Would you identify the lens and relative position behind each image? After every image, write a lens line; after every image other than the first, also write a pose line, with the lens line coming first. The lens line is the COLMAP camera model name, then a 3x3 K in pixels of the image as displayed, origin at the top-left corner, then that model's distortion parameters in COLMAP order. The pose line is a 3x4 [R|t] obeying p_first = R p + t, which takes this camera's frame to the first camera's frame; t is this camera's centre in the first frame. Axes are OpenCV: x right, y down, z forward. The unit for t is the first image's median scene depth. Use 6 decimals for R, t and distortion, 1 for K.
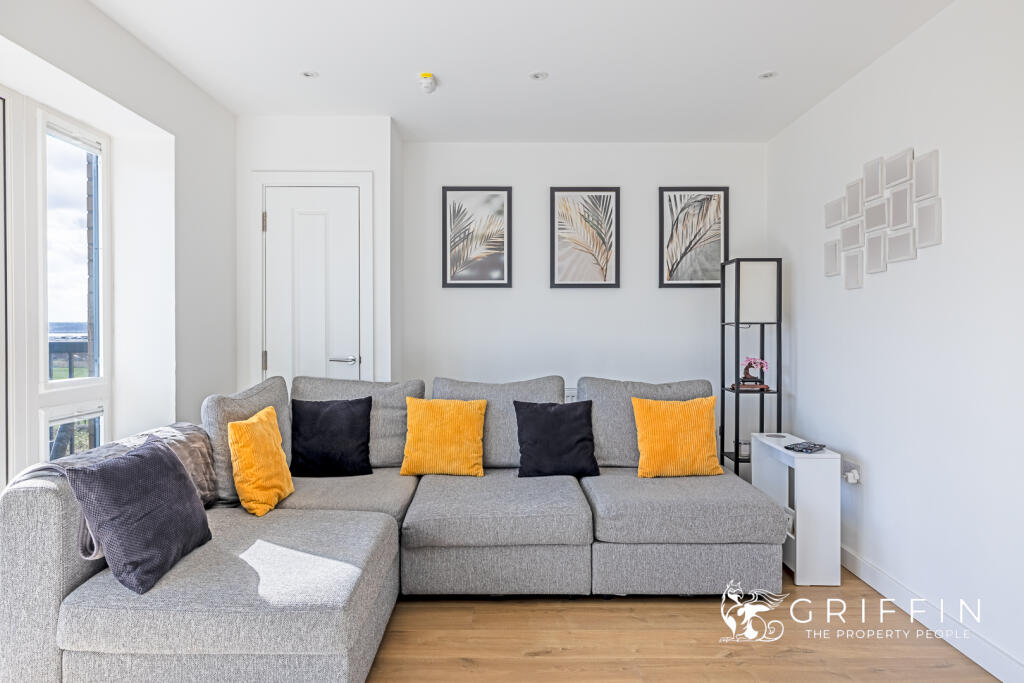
lens RADIAL K [[595.0, 0, 504.0], [0, 595.0, 326.6], [0, 0, 1]] dist [0.017704, -0.004650]
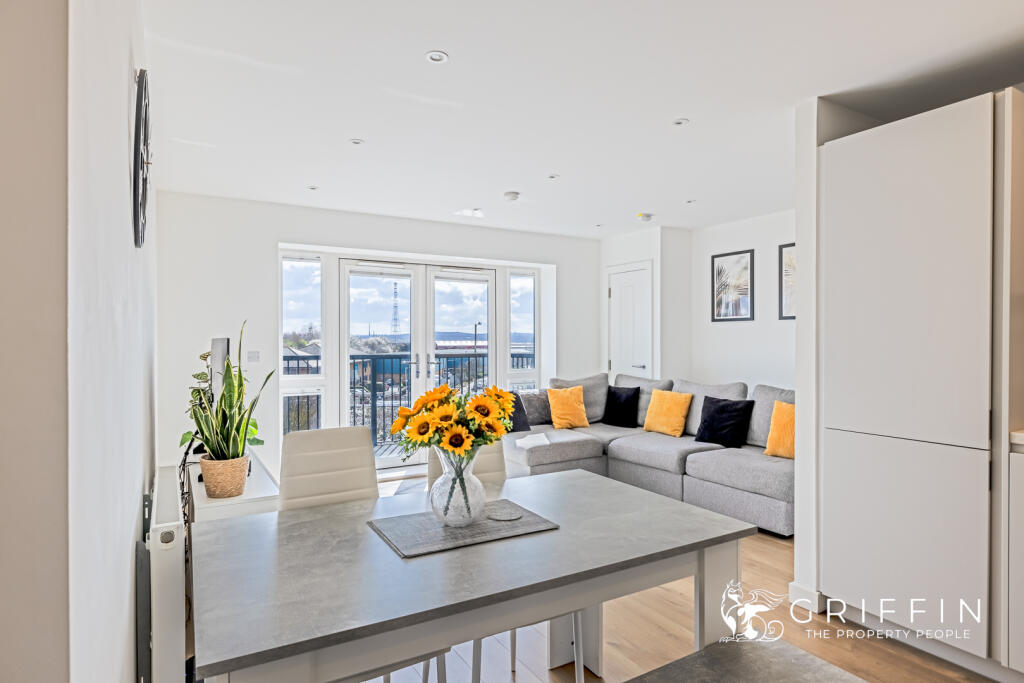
lens RADIAL K [[556.6, 0, 479.1], [0, 556.6, 348.4], [0, 0, 1]] dist [-0.015794, 0.002549]
pose [[0.487238, 0.012510, -0.873180, 0.852293], [0.014631, 0.999640, 0.022485, -0.038467], [0.873147, -0.023731, 0.486879, -0.216137]]
